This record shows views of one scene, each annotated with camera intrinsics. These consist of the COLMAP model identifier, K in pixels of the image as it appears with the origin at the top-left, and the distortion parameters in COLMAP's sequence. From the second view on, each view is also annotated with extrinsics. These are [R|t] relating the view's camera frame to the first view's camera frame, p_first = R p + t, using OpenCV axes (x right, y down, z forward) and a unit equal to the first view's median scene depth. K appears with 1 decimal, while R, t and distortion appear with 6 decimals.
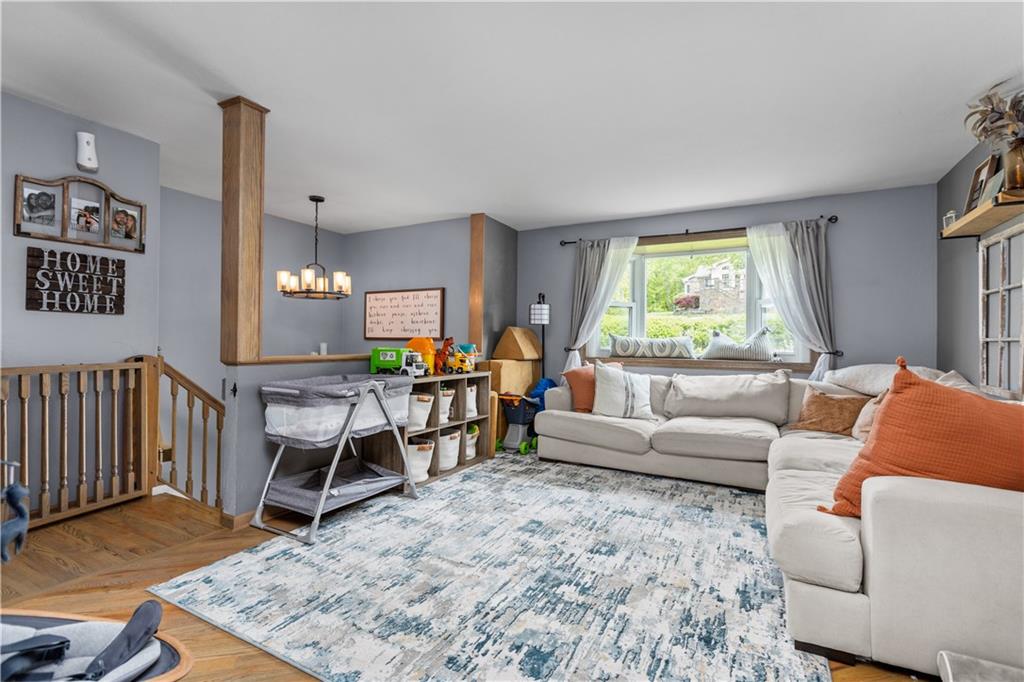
lens RADIAL K [[465.4, 0, 511.2], [0, 465.4, 345.7], [0, 0, 1]] dist [0.012404, -0.004703]
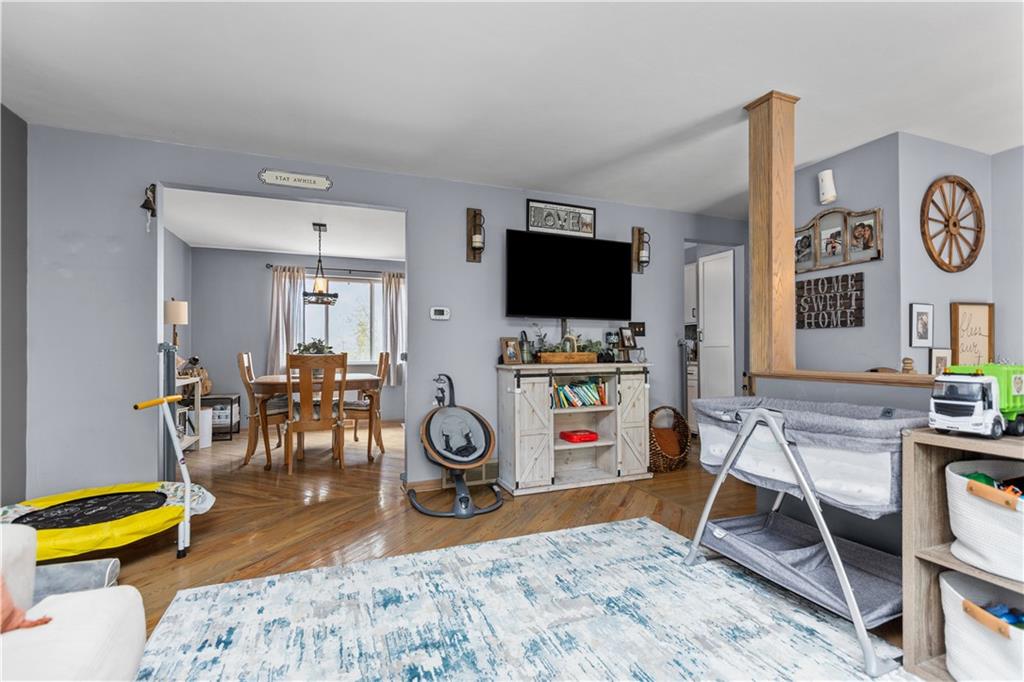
lens RADIAL K [[465.4, 0, 511.2], [0, 465.4, 345.7], [0, 0, 1]] dist [0.012404, -0.004703]
pose [[-0.643763, -0.017276, -0.765030, 0.480026], [-0.010124, 0.999850, -0.014060, -0.003104], [0.765158, -0.001306, -0.643842, 1.196065]]
